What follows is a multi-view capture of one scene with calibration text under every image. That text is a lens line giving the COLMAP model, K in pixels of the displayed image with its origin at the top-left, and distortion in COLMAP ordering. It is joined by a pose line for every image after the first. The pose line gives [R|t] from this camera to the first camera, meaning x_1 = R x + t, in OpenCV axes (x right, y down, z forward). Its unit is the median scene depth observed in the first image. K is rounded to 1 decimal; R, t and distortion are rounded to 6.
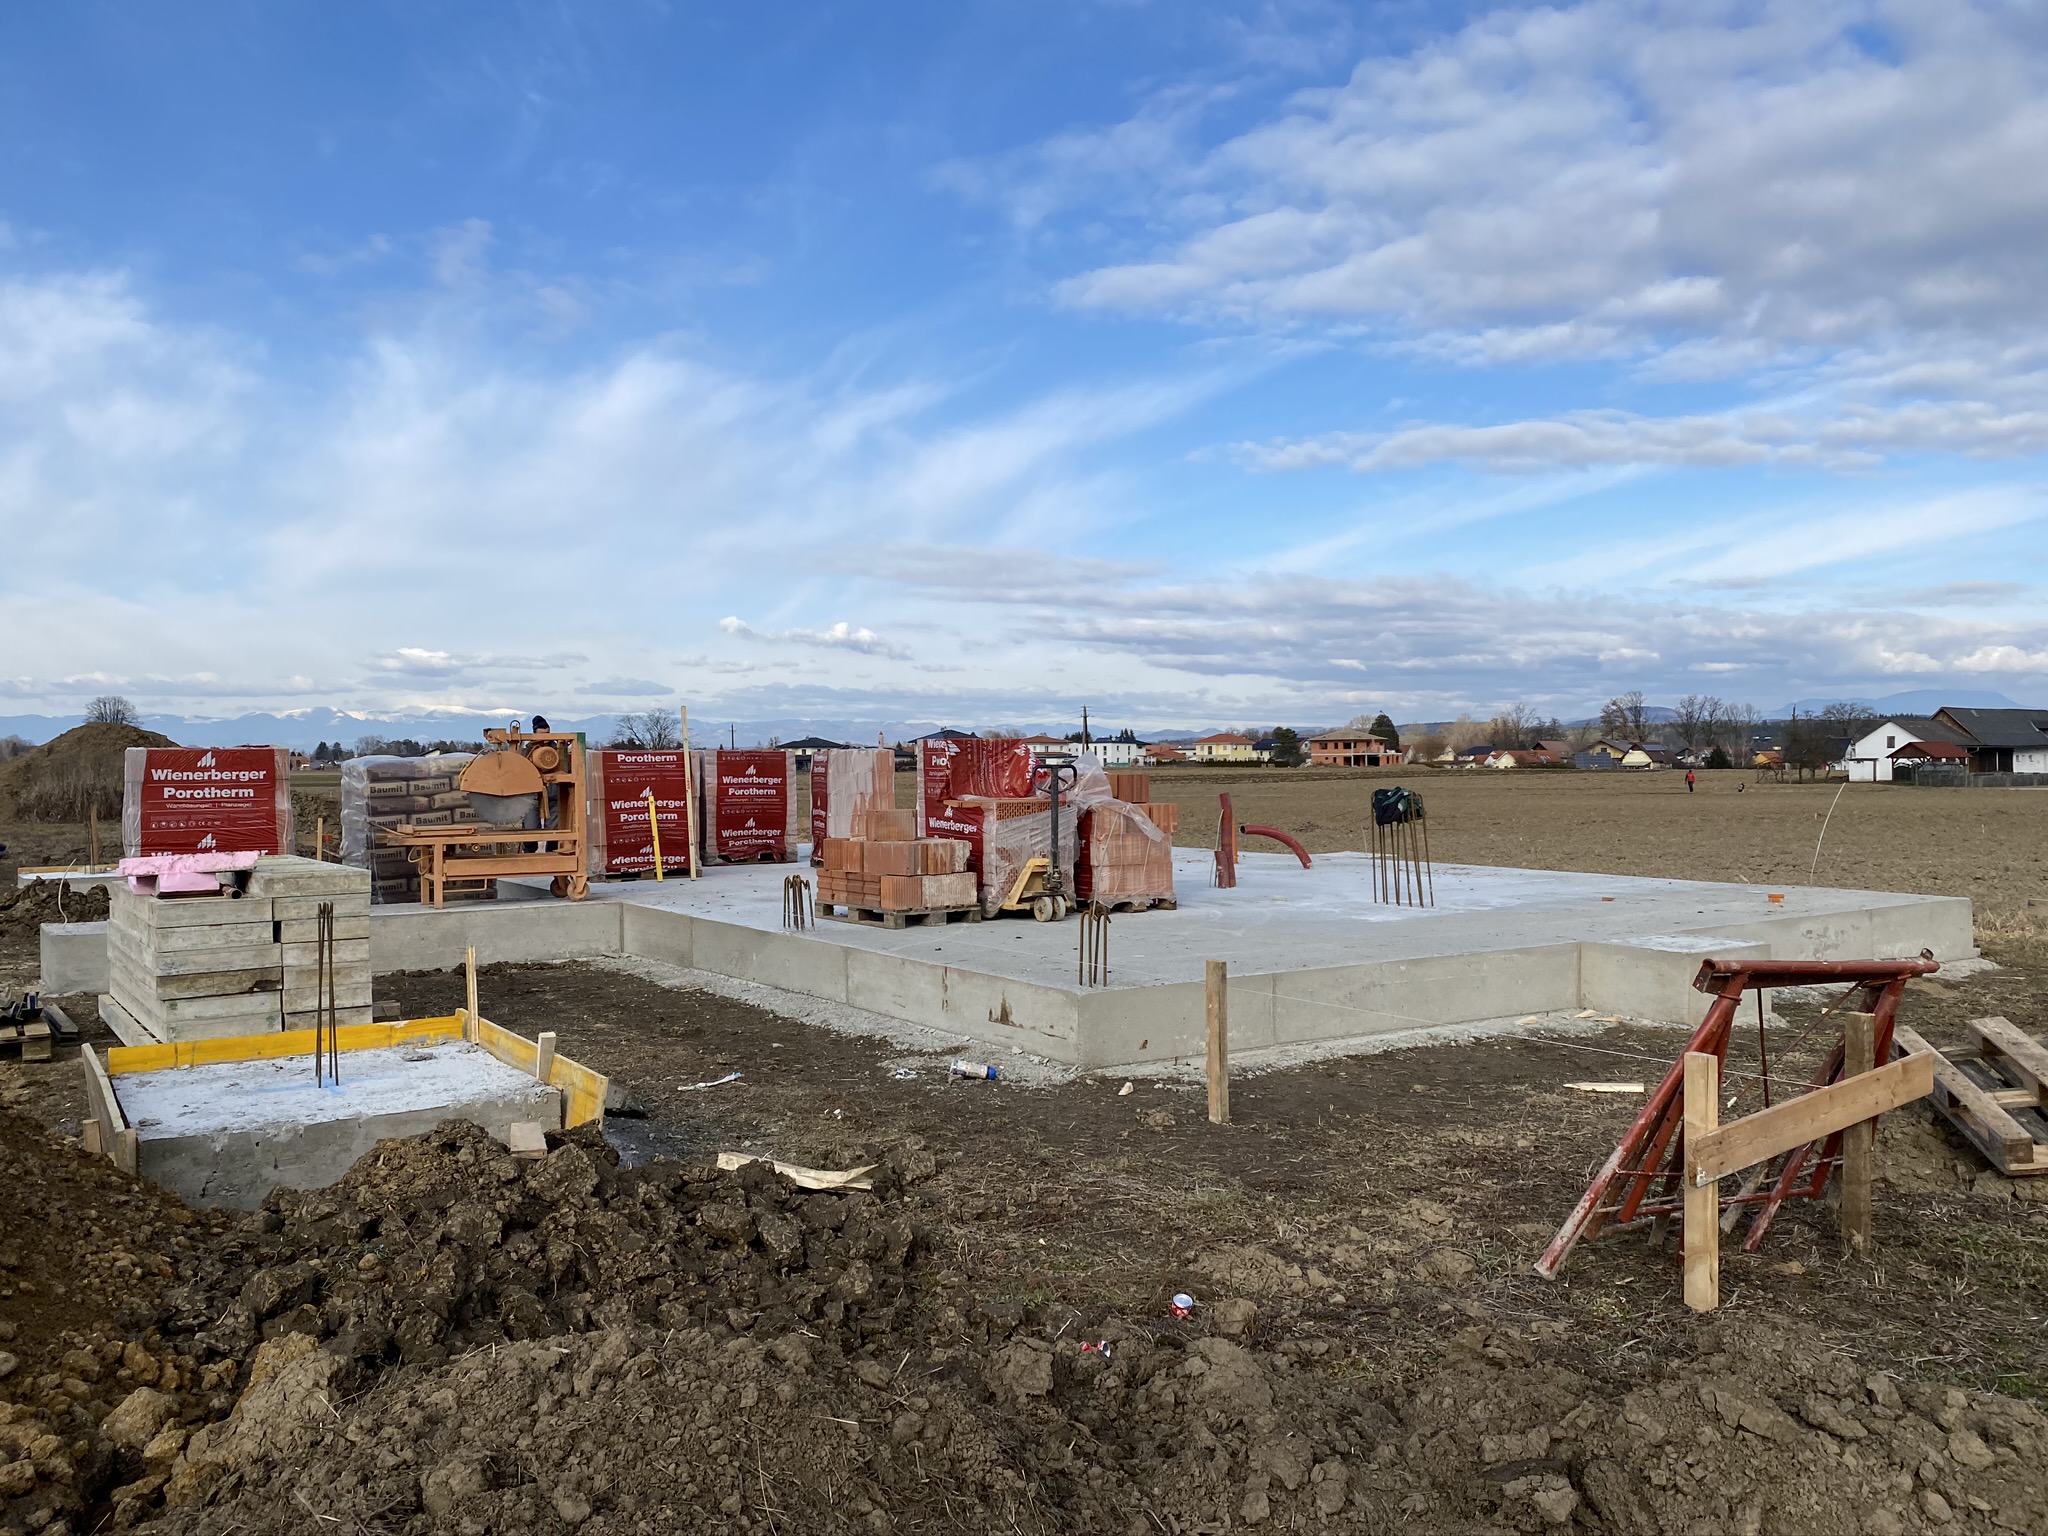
lens RADIAL K [[1579.5, 0, 1024.0], [0, 1579.5, 768.0], [0, 0, 1]] dist [0.084880, -0.169289]
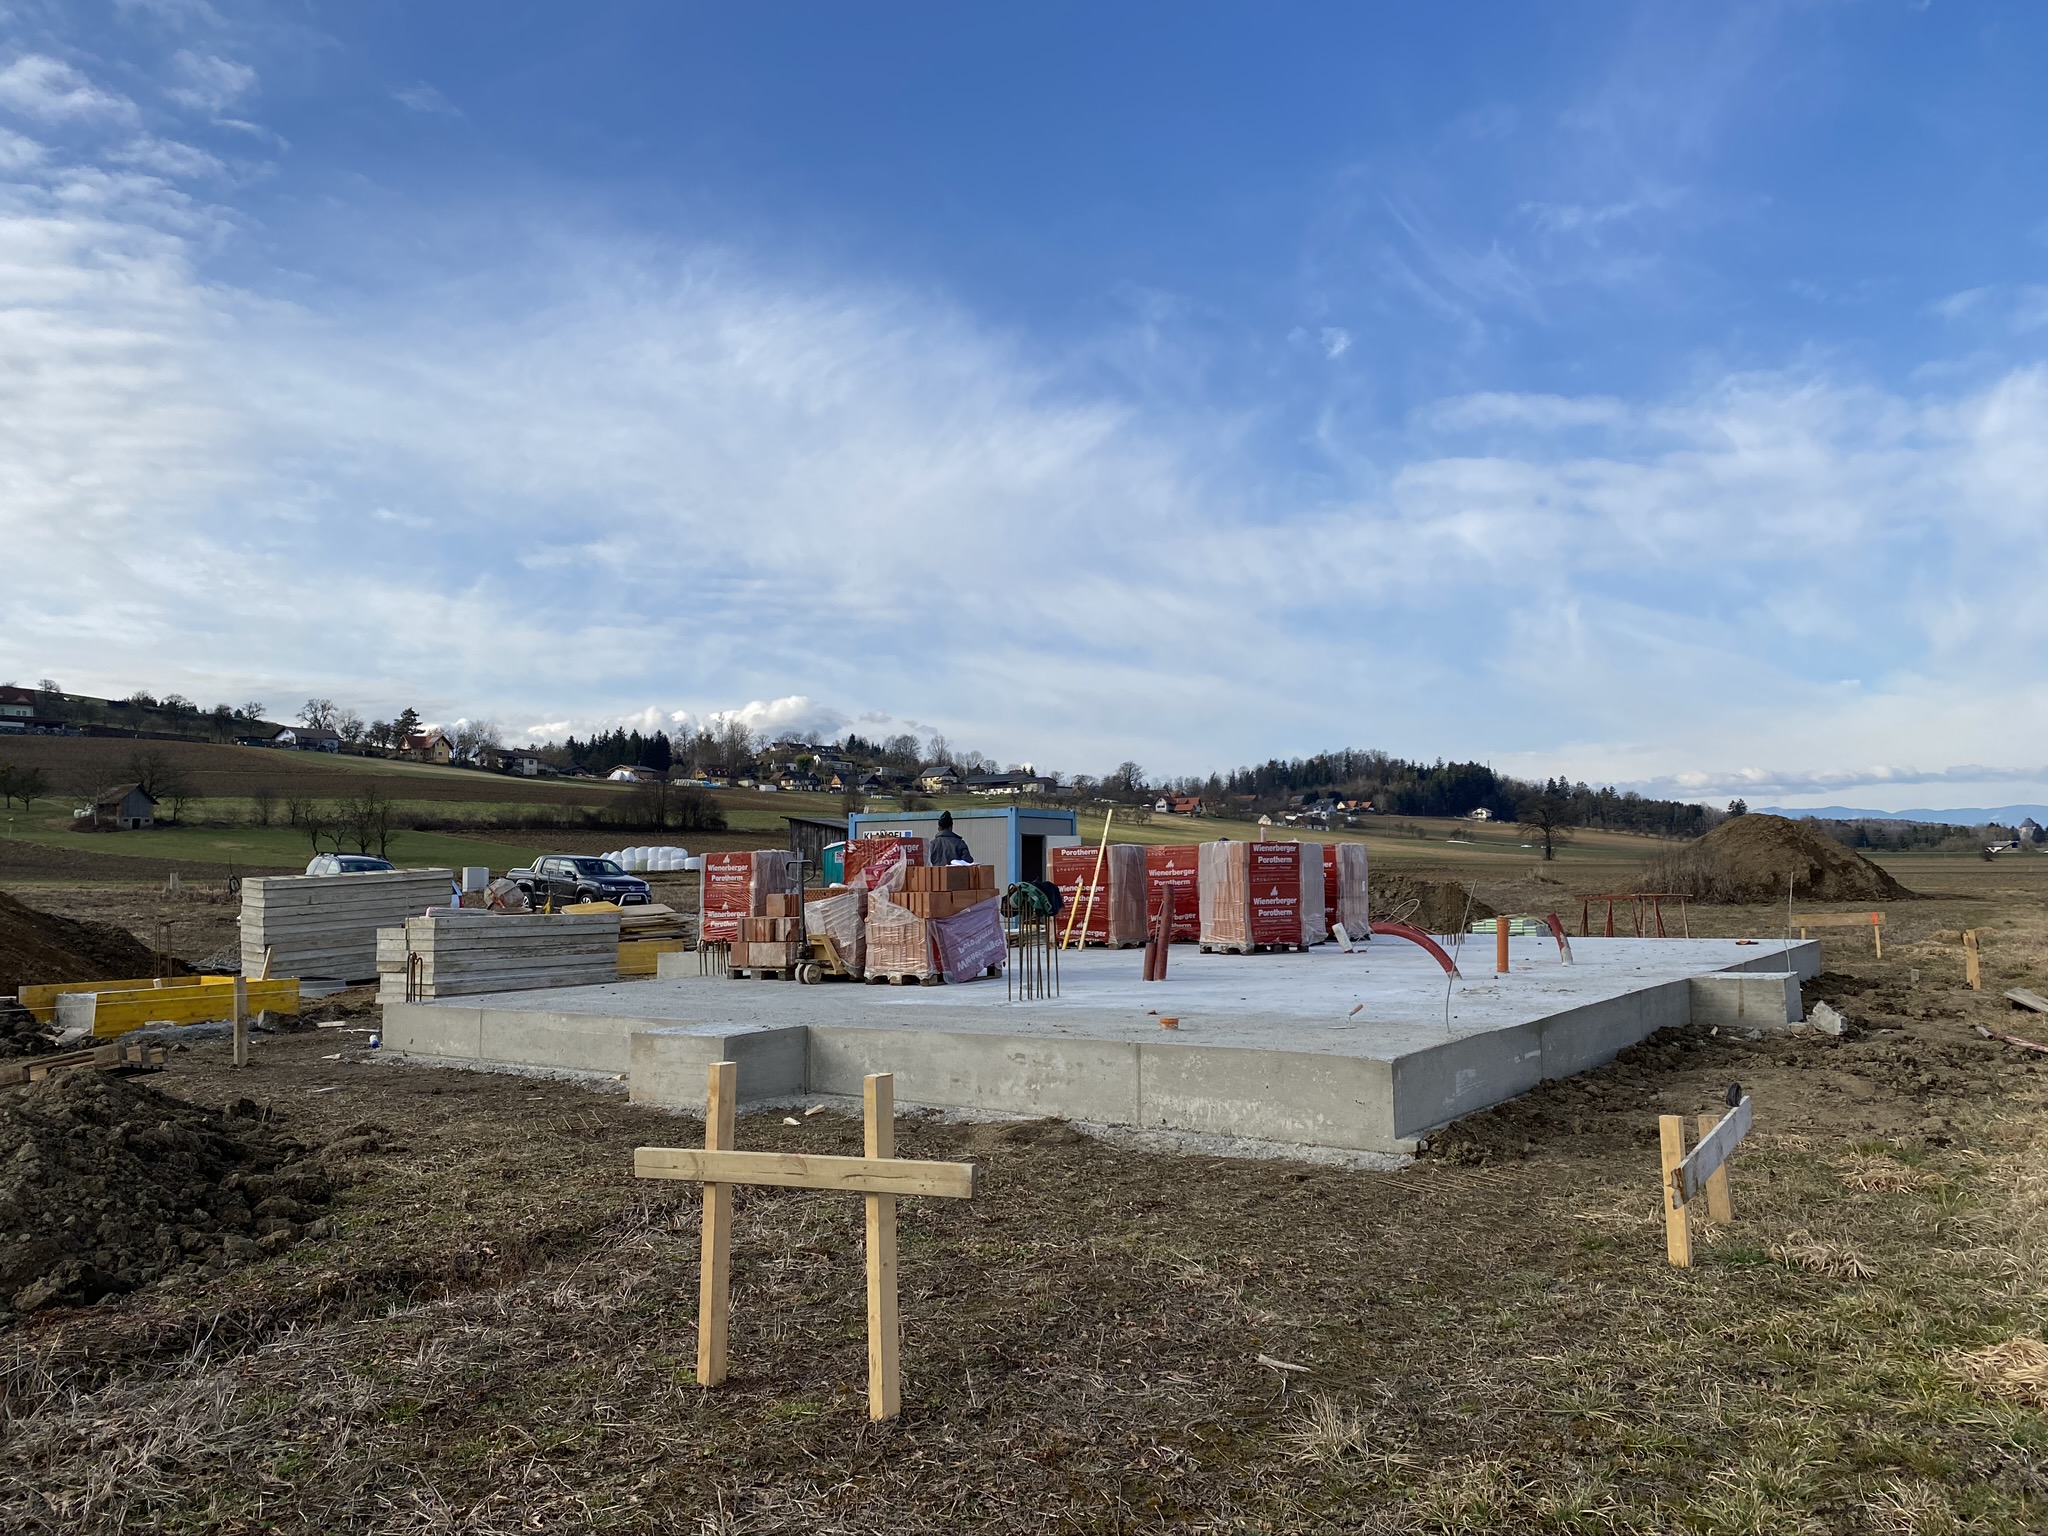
lens RADIAL K [[1579.5, 0, 1024.0], [0, 1579.5, 768.0], [0, 0, 1]] dist [0.084880, -0.169289]
pose [[0.379185, -0.053984, -0.923745, 1.241276], [0.006833, 0.998433, -0.055544, -0.006240], [0.925296, 0.014750, 0.378959, 0.638195]]
